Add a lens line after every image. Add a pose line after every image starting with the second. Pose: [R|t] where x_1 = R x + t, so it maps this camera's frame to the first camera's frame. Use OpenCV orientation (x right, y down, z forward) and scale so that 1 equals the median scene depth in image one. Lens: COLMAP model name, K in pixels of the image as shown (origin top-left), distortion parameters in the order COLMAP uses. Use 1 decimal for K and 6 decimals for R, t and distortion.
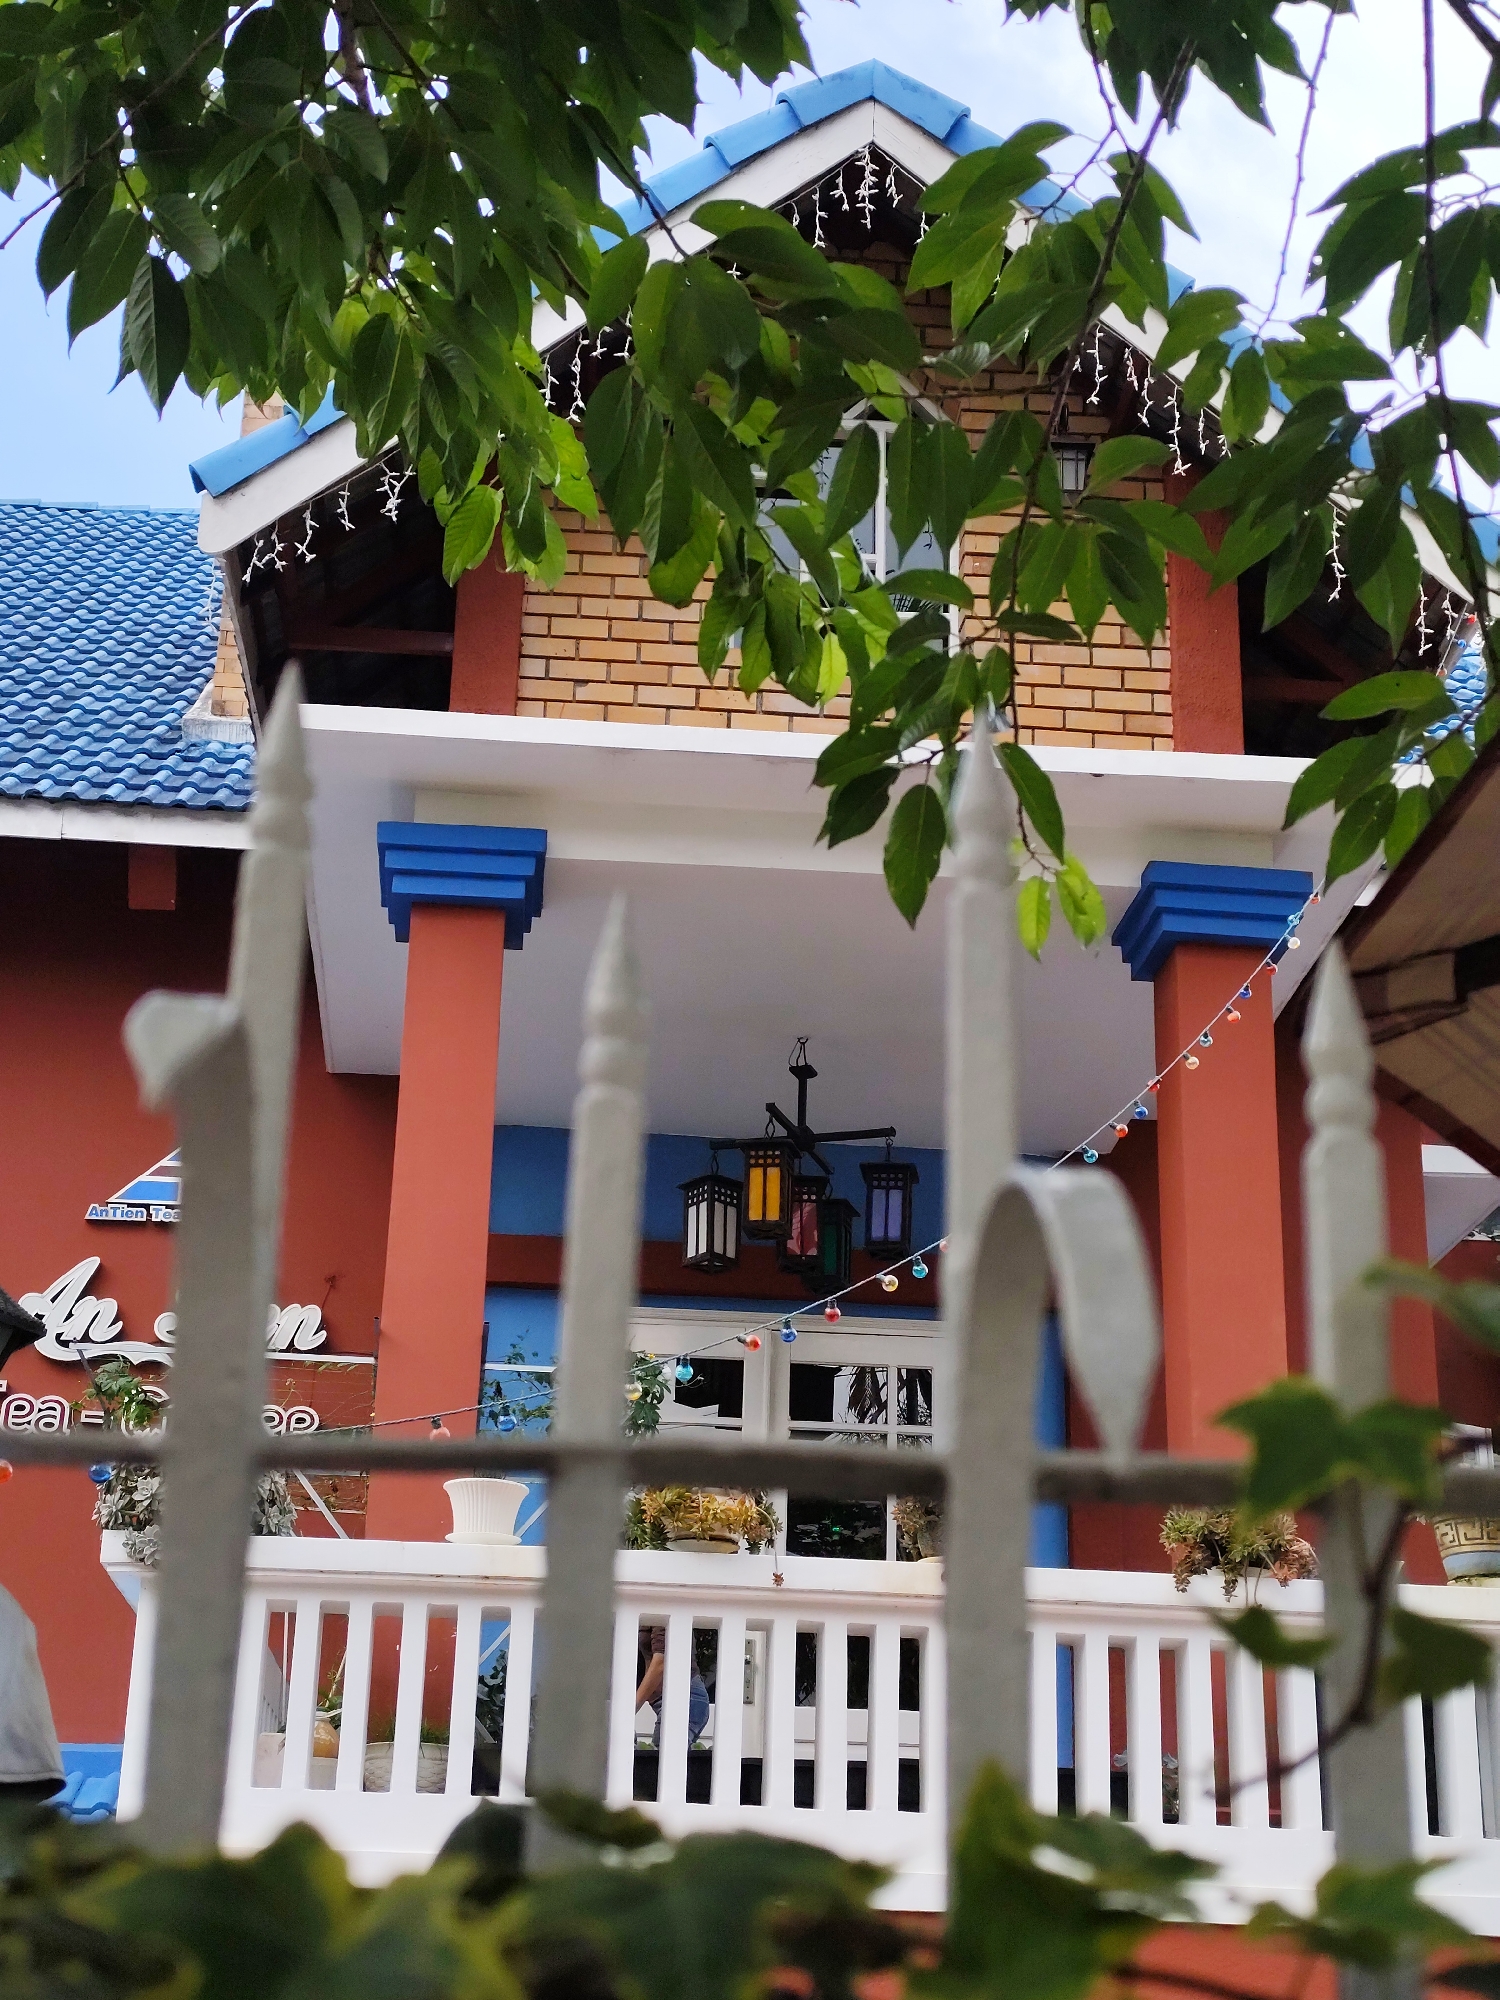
lens RADIAL K [[2933.6, 0, 750.0], [0, 2933.6, 1000.0], [0, 0, 1]] dist [0.086833, -0.036360]
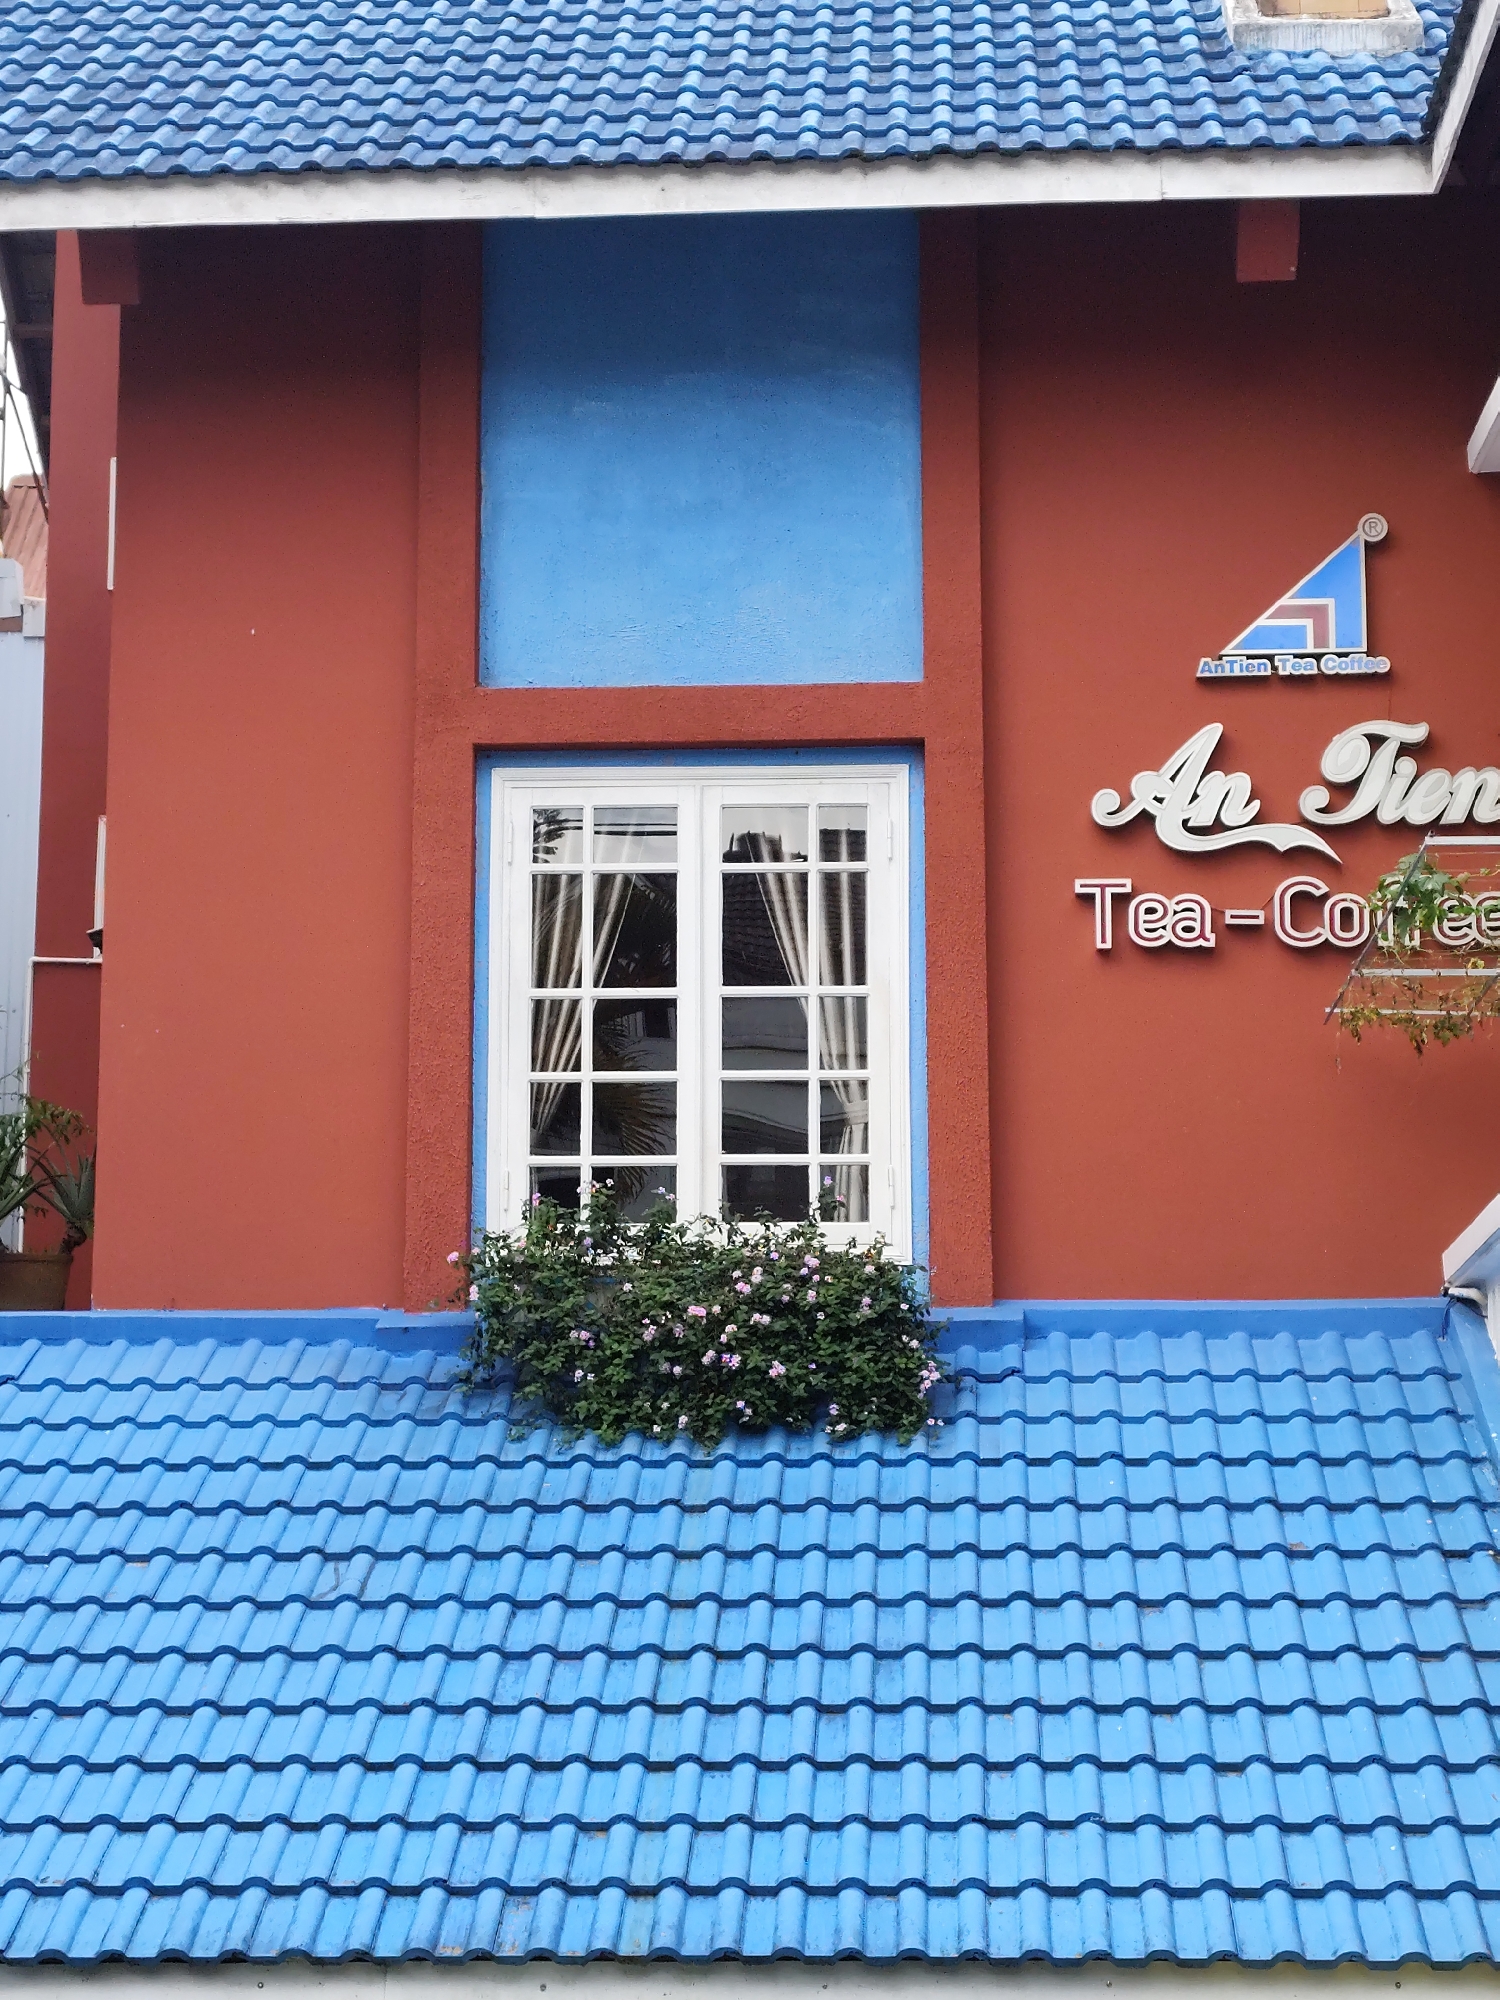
lens RADIAL K [[3669.9, 0, 750.0], [0, 3669.9, 1000.0], [0, 0, 1]] dist [0.221893, -1.622397]
pose [[0.990472, -0.051089, -0.127887, -0.228365], [0.071578, 0.984333, 0.161139, -0.010769], [0.117651, -0.168758, 0.978611, -0.021551]]
